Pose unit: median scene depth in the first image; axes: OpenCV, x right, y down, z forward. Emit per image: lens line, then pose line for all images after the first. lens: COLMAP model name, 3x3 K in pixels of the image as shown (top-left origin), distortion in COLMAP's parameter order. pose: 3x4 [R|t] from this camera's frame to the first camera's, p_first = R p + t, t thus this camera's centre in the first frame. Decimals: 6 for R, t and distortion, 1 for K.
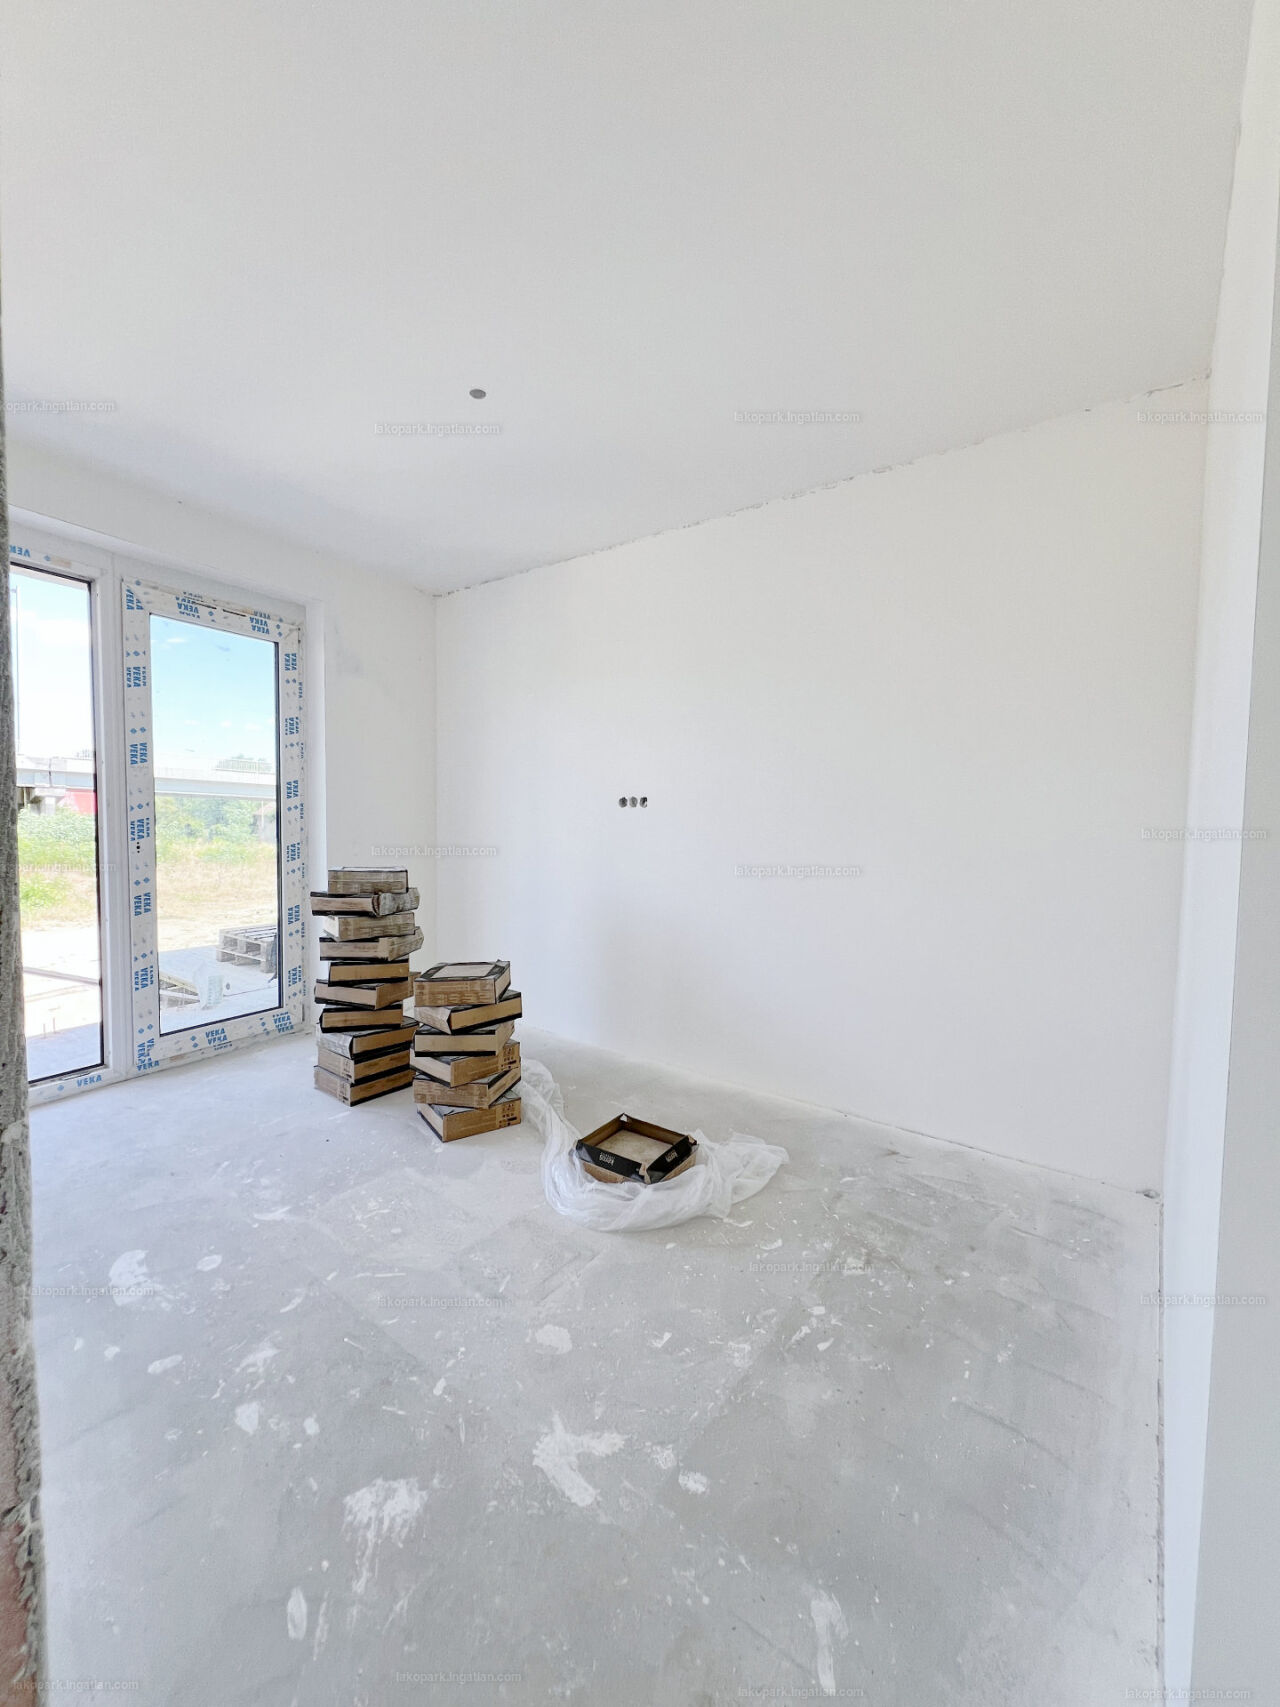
lens RADIAL K [[685.9, 0, 629.1], [0, 685.9, 853.8], [0, 0, 1]] dist [0.003930, 0.000525]
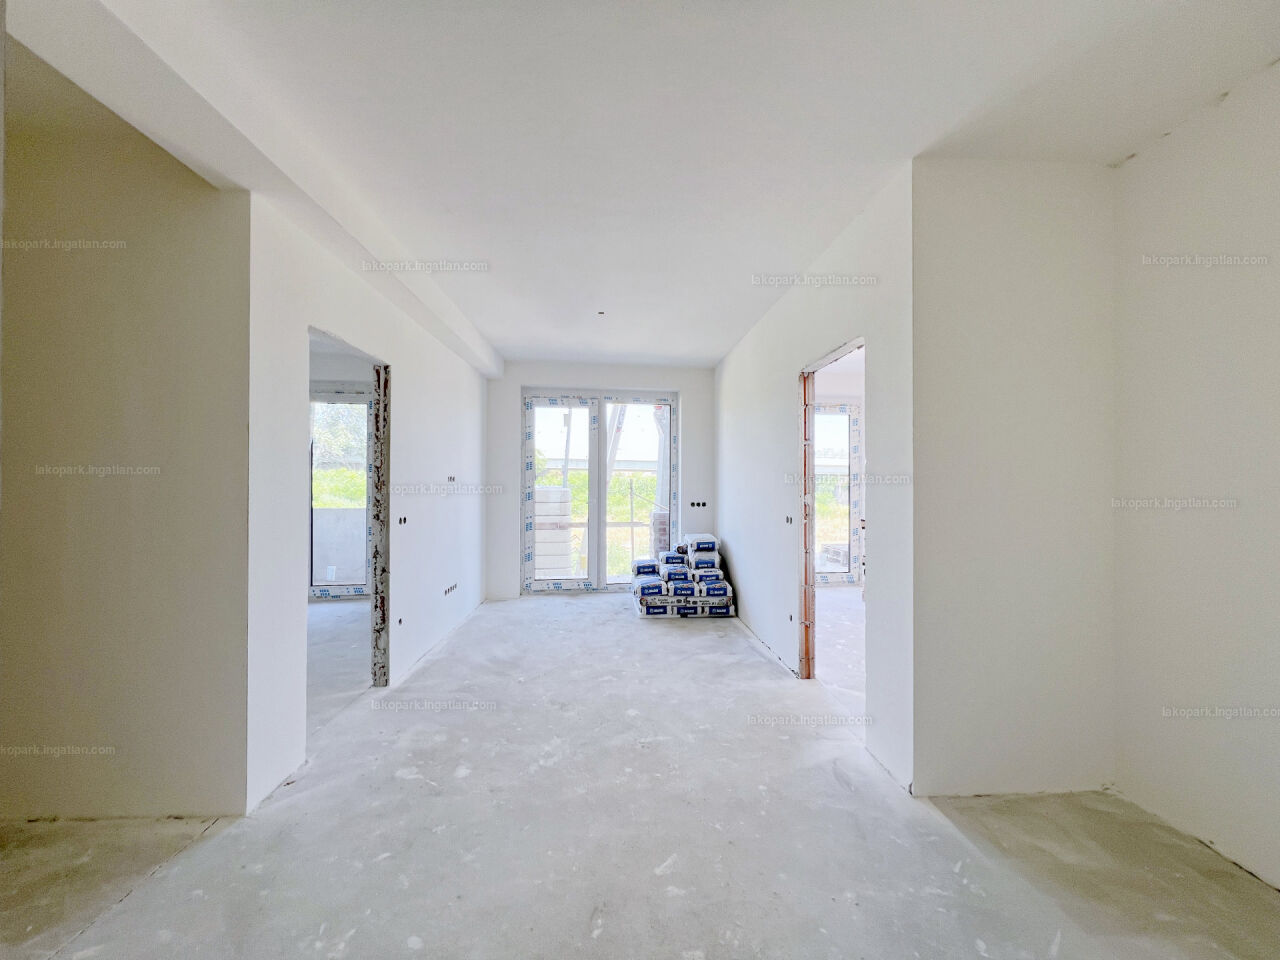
lens RADIAL K [[514.3, 0, 639.8], [0, 514.3, 480.3], [0, 0, 1]] dist [0.003930, 0.000525]
pose [[0.652227, -0.018114, -0.757807, 0.462718], [-0.030664, 0.998266, -0.050254, 0.034825], [0.757403, 0.056014, 0.650540, -0.894506]]
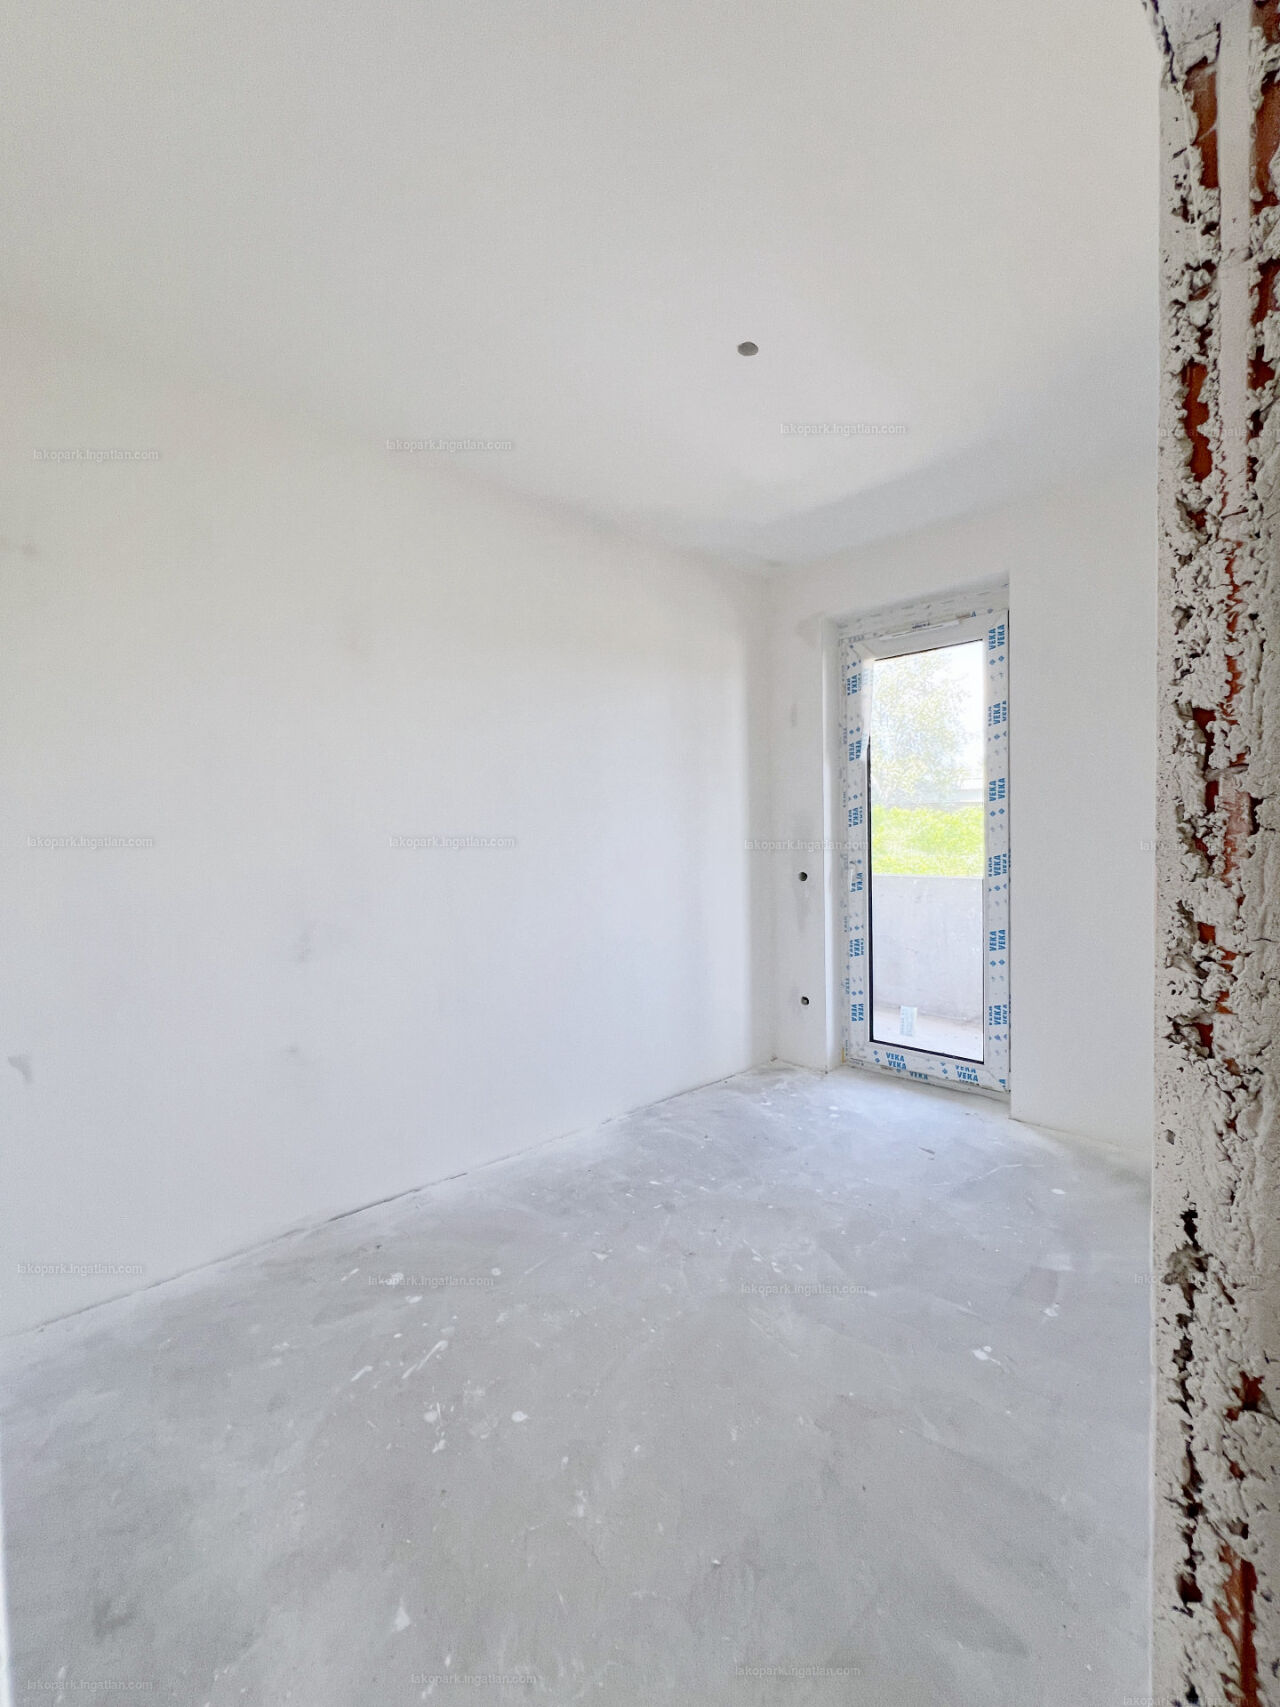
lens RADIAL K [[689.5, 0, 640.6], [0, 689.5, 854.8], [0, 0, 1]] dist [-0.002394, 0.000056]
pose [[-0.190337, 0.017557, -0.981562, -0.542569], [-0.035817, 0.999050, 0.024815, 0.015048], [0.981065, 0.039880, -0.189527, -0.729855]]
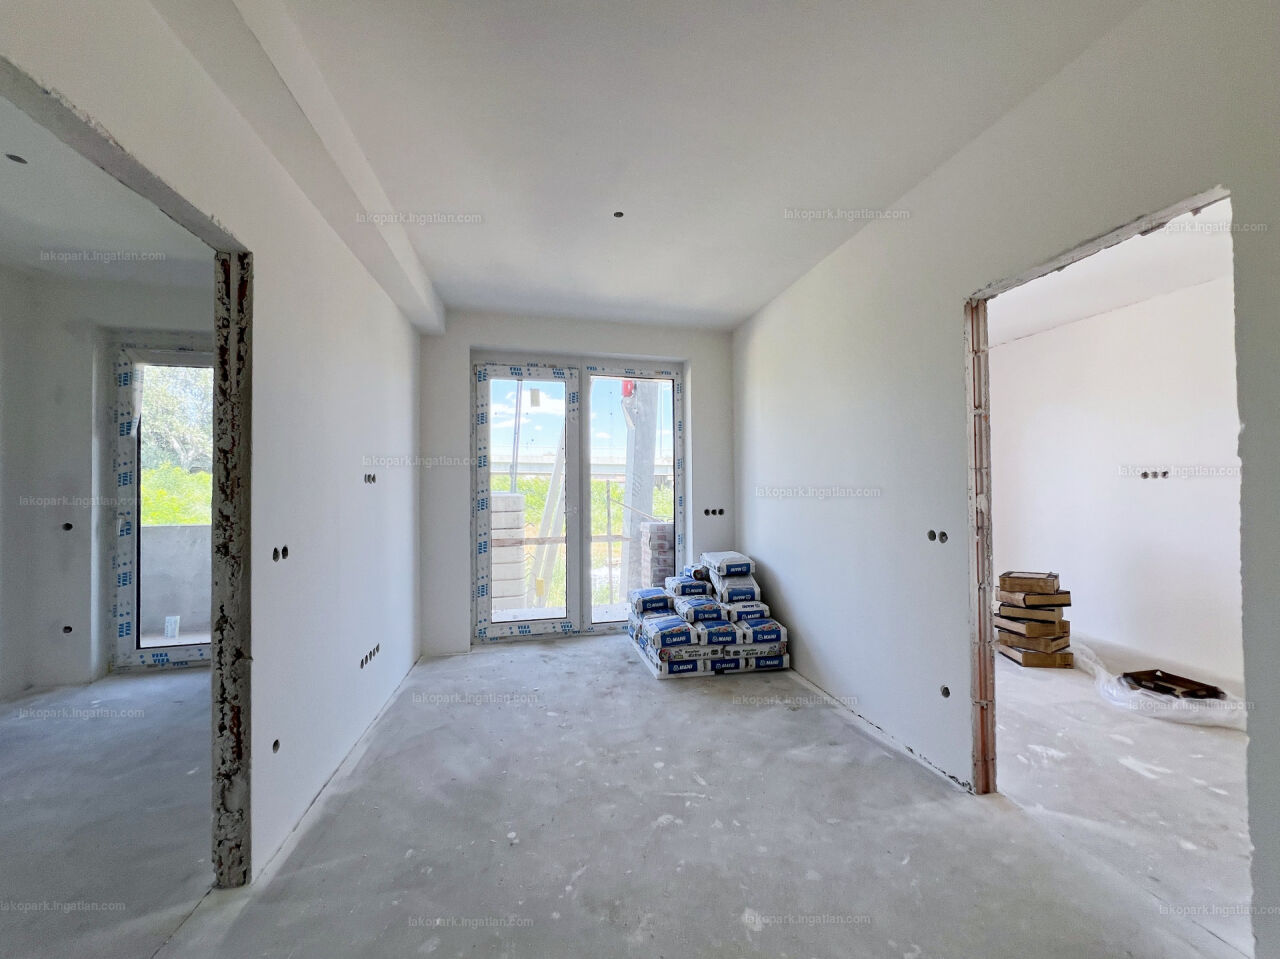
lens RADIAL K [[545.9, 0, 641.2], [0, 545.9, 479.6], [0, 0, 1]] dist [0.000814, -0.000135]
pose [[0.743600, -0.031715, -0.667872, -0.037236], [-0.014604, 0.997866, -0.063645, 0.030353], [0.668465, 0.057080, 0.741550, -0.730154]]
